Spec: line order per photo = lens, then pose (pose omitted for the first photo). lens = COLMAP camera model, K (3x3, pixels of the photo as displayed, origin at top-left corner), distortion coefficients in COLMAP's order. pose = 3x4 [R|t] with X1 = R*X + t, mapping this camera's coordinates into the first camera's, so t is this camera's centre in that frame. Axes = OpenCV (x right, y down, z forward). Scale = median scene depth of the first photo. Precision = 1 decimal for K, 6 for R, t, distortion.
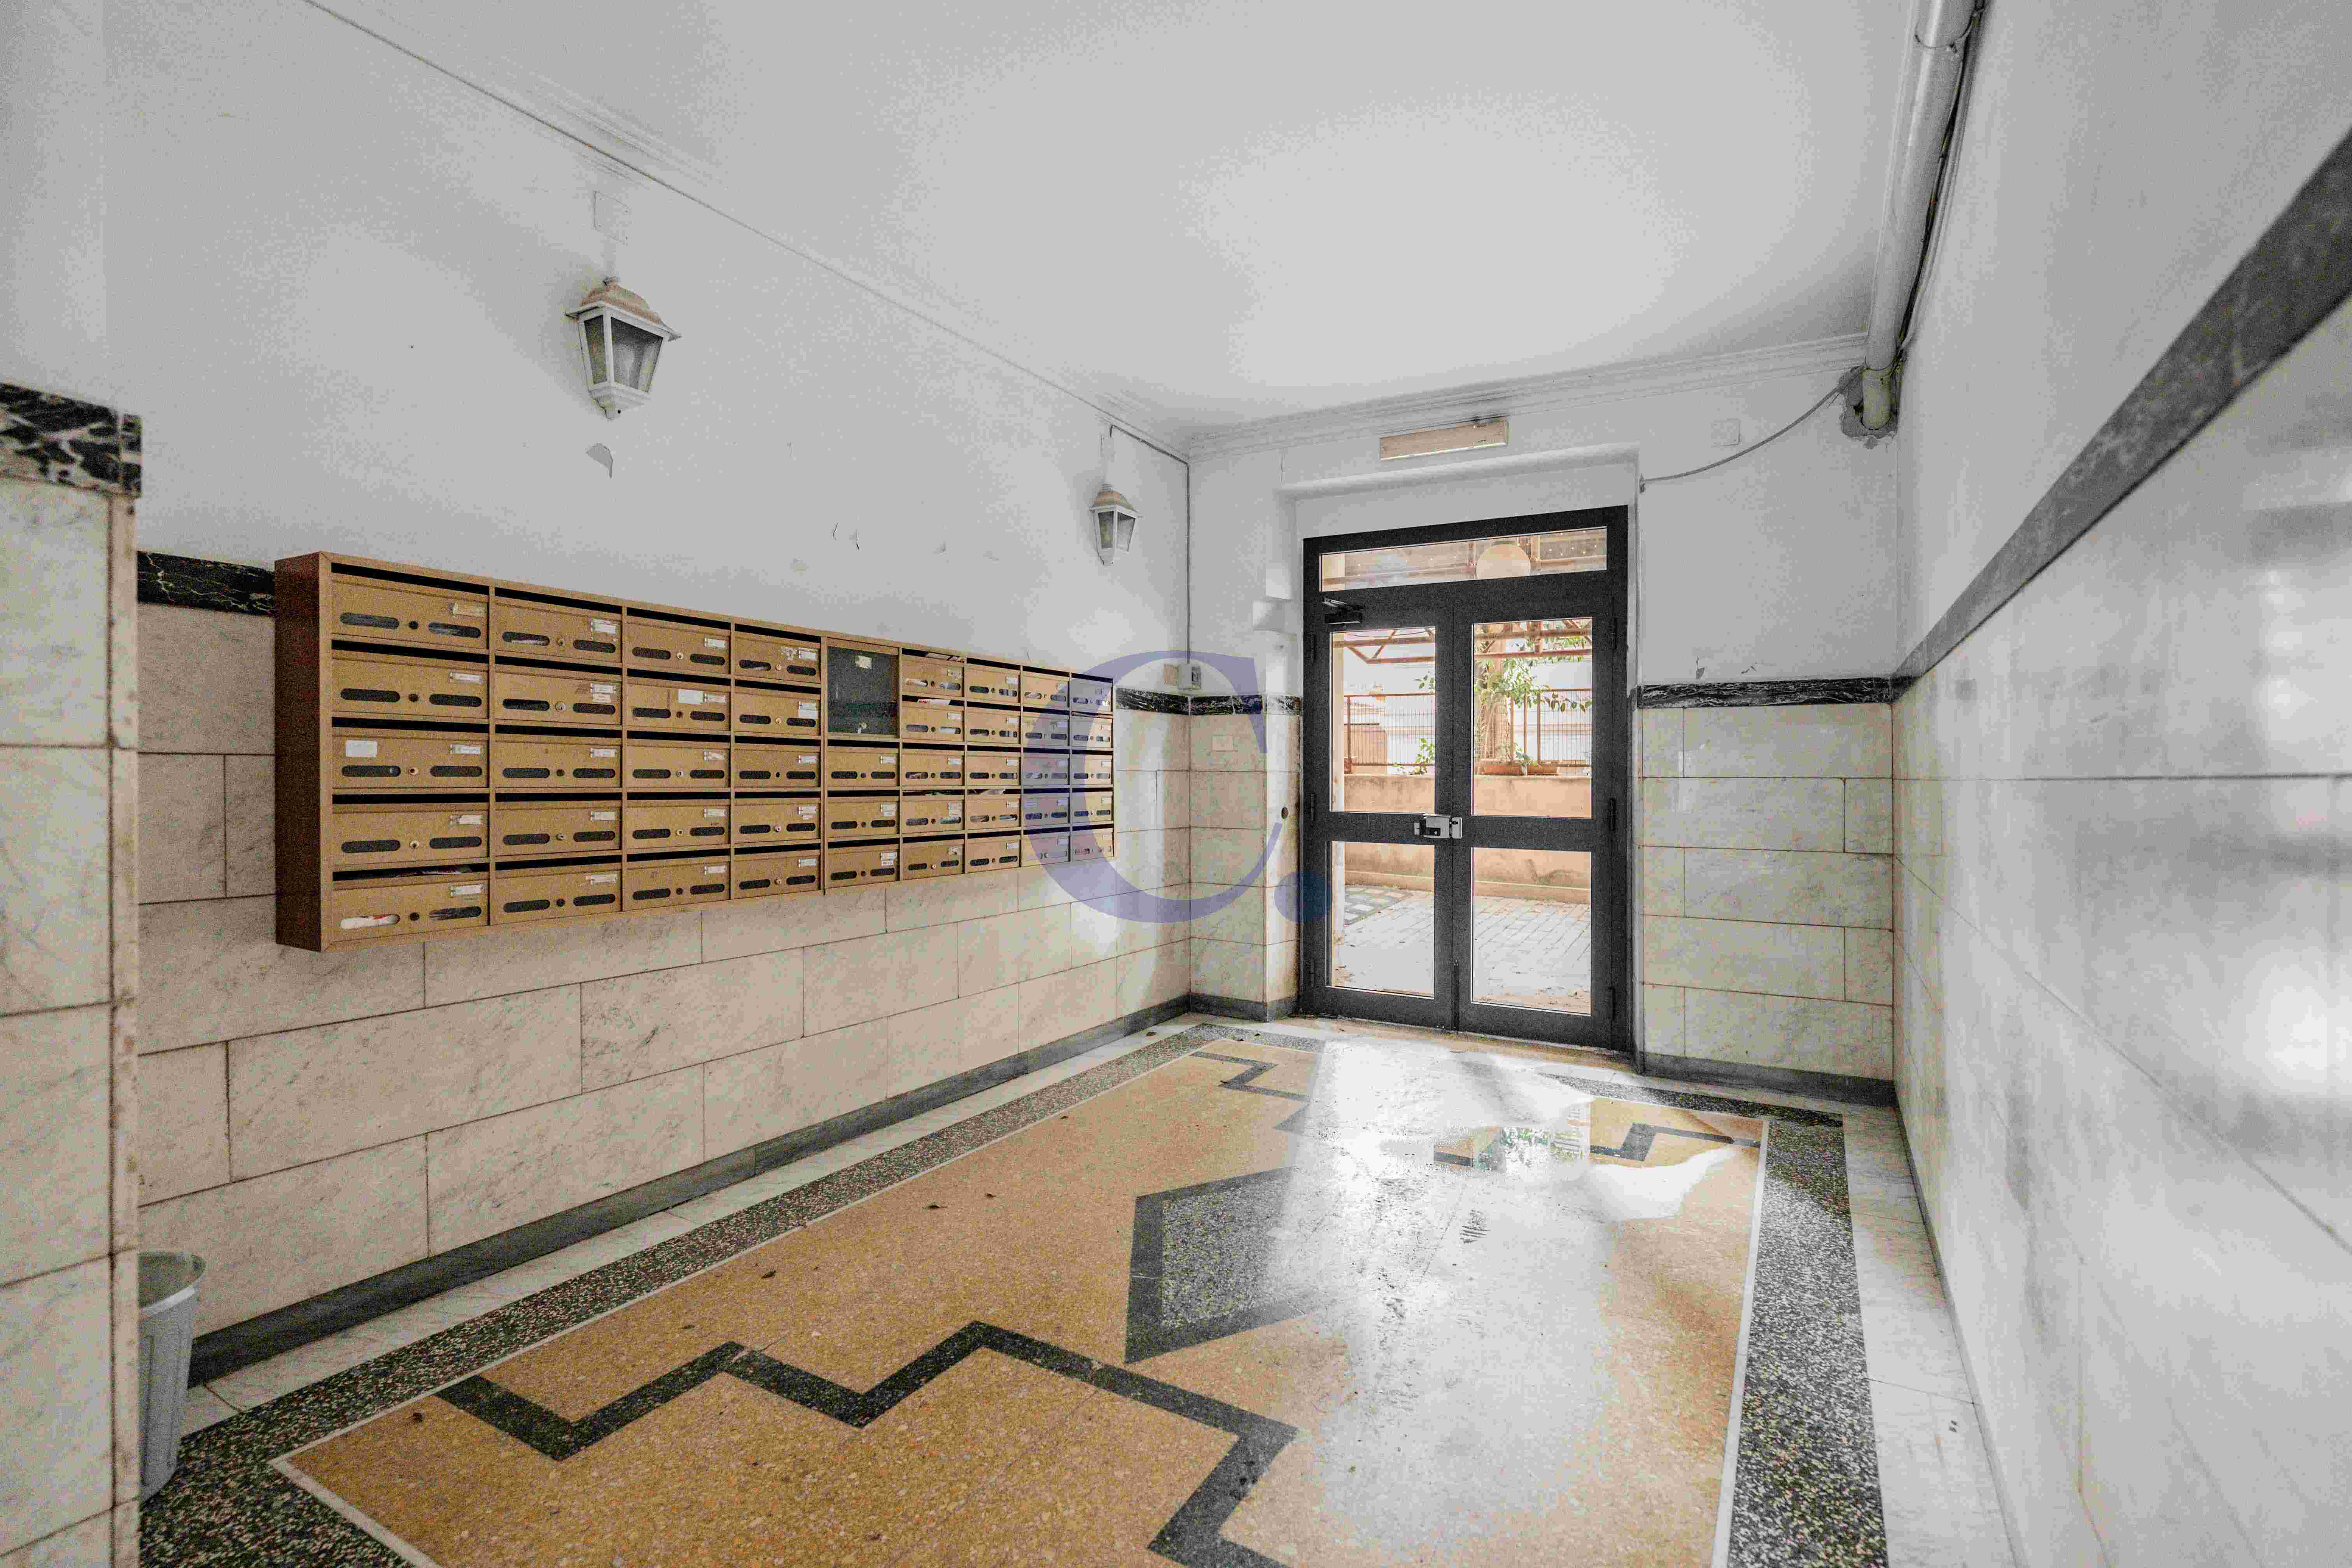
lens RADIAL K [[1079.7, 0, 1155.4], [0, 1079.7, 768.3], [0, 0, 1]] dist [0.000862, 0.000324]
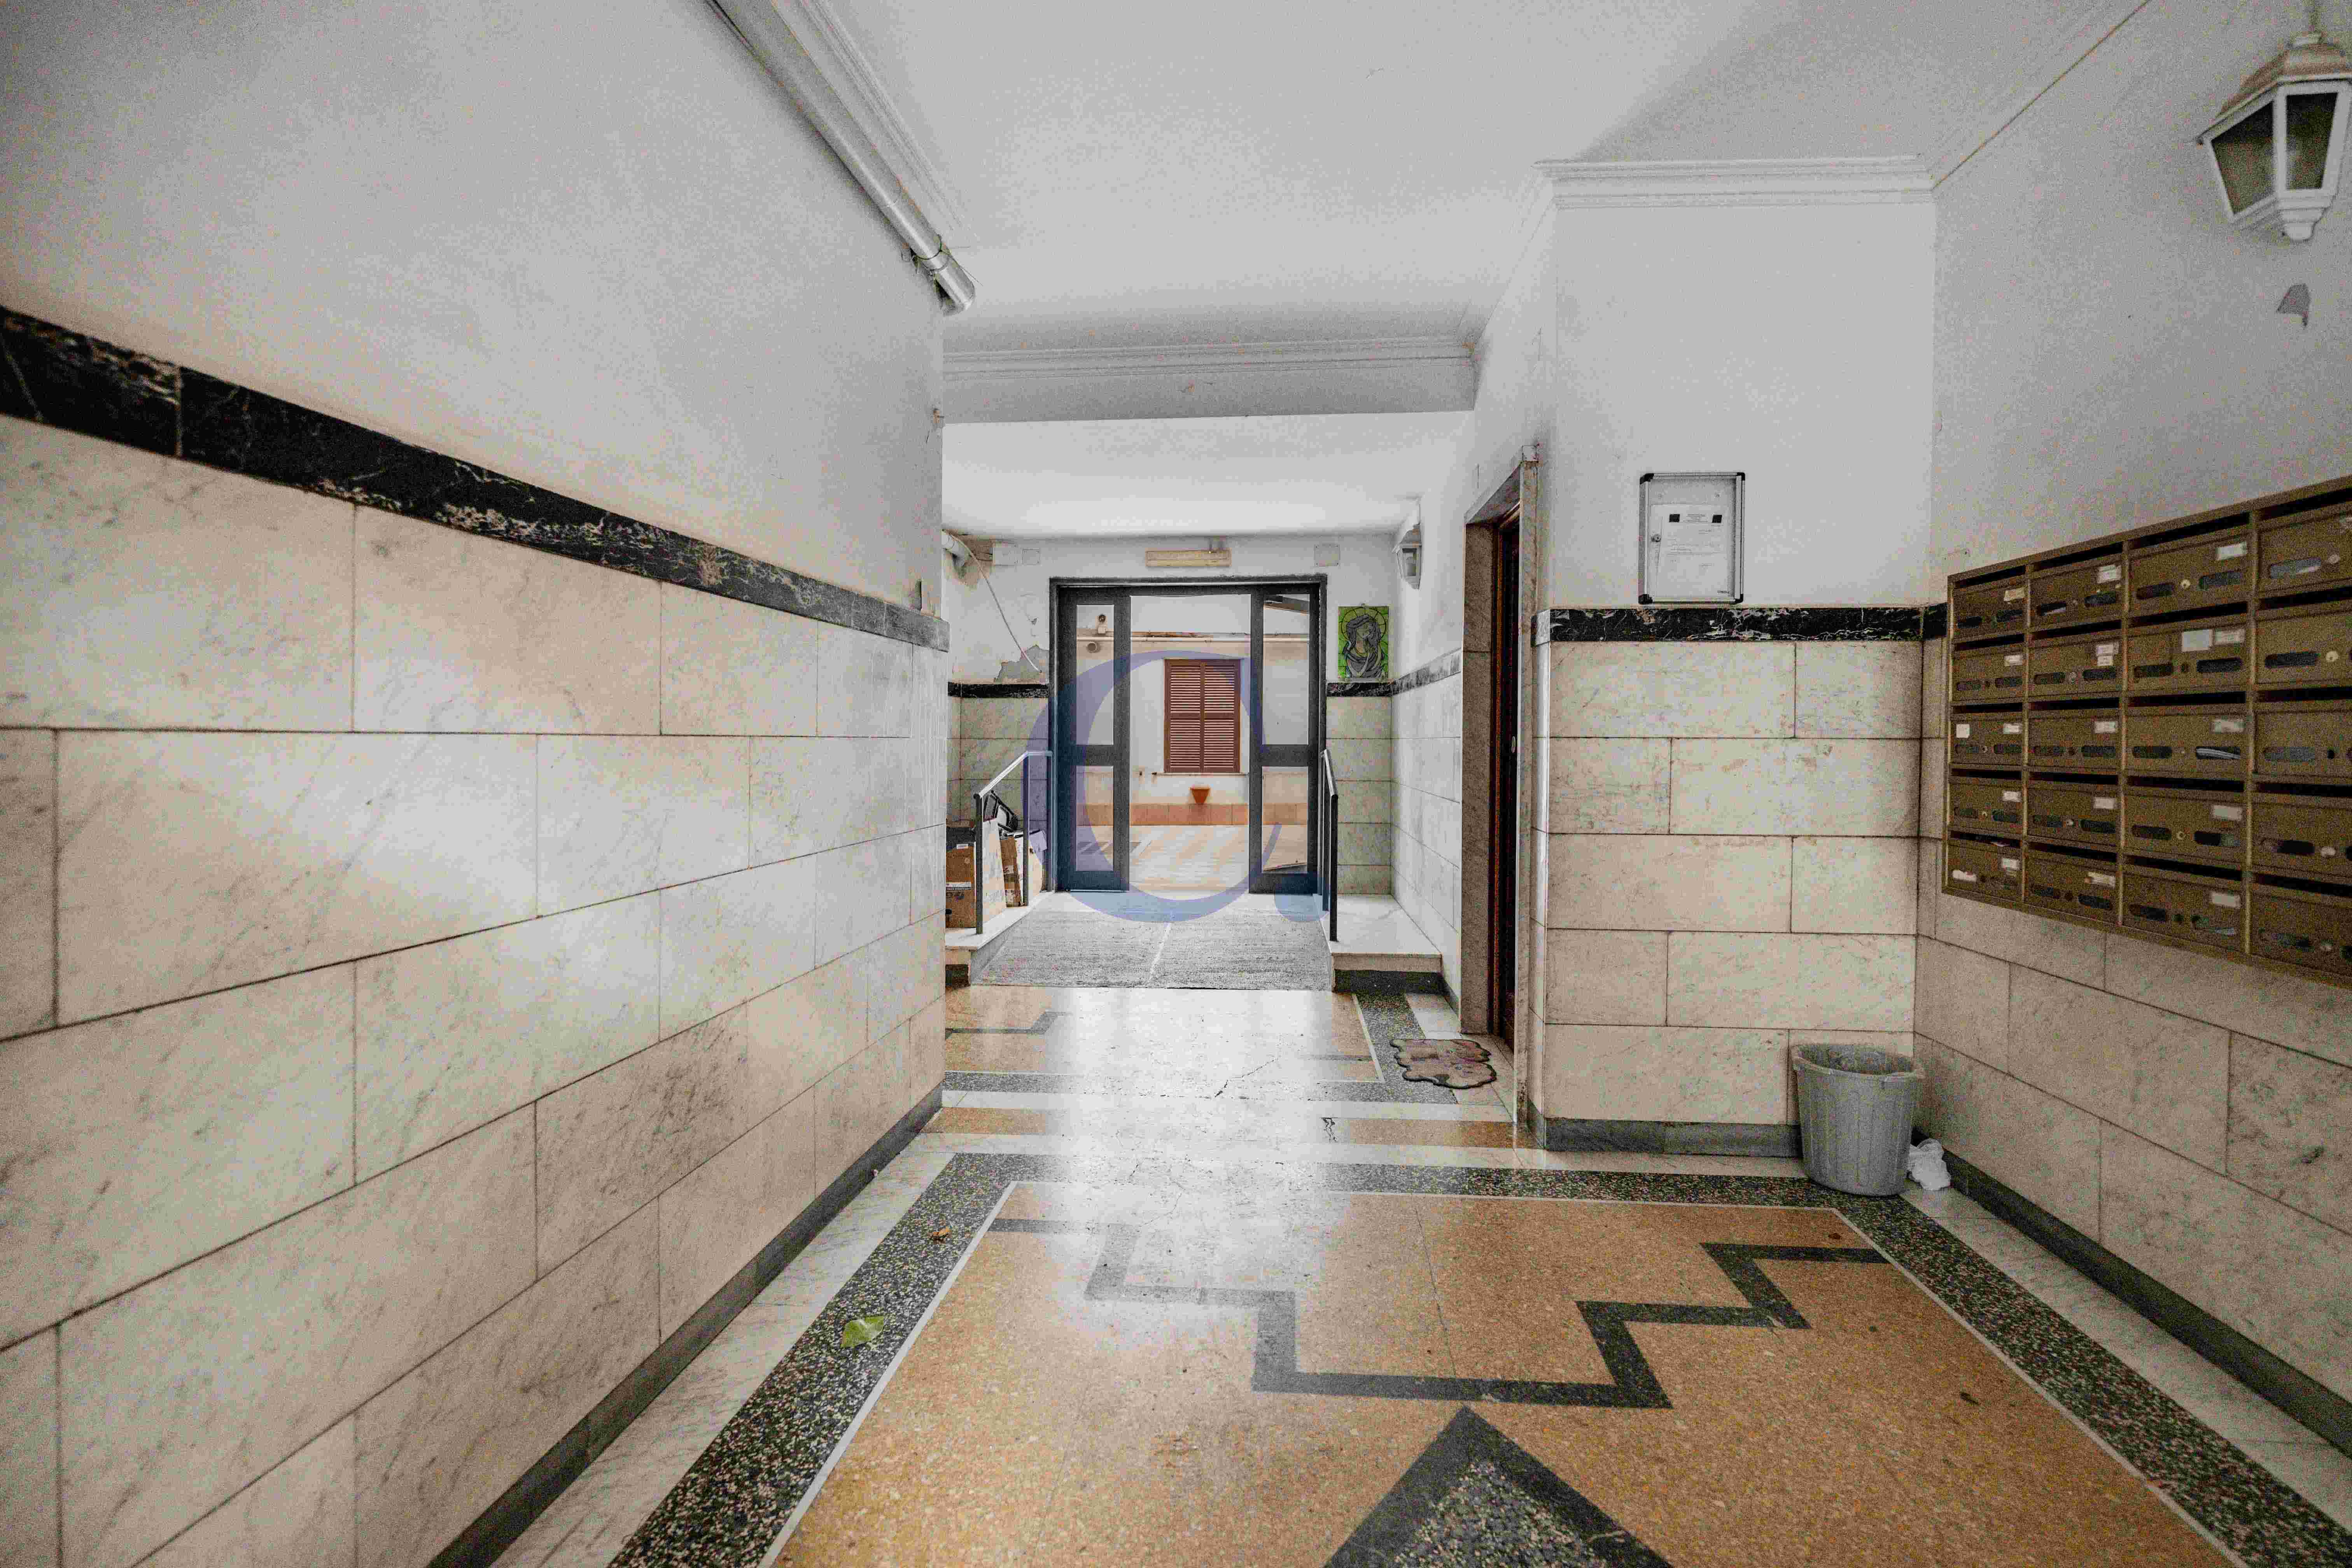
lens RADIAL K [[1229.7, 0, 1174.9], [0, 1229.7, 779.4], [0, 0, 1]] dist [0.003347, 0.000572]
pose [[-0.906043, -0.003119, -0.423174, 0.597872], [-0.011907, 0.999765, 0.018125, 0.019368], [0.423018, 0.021461, -0.905867, 1.742804]]
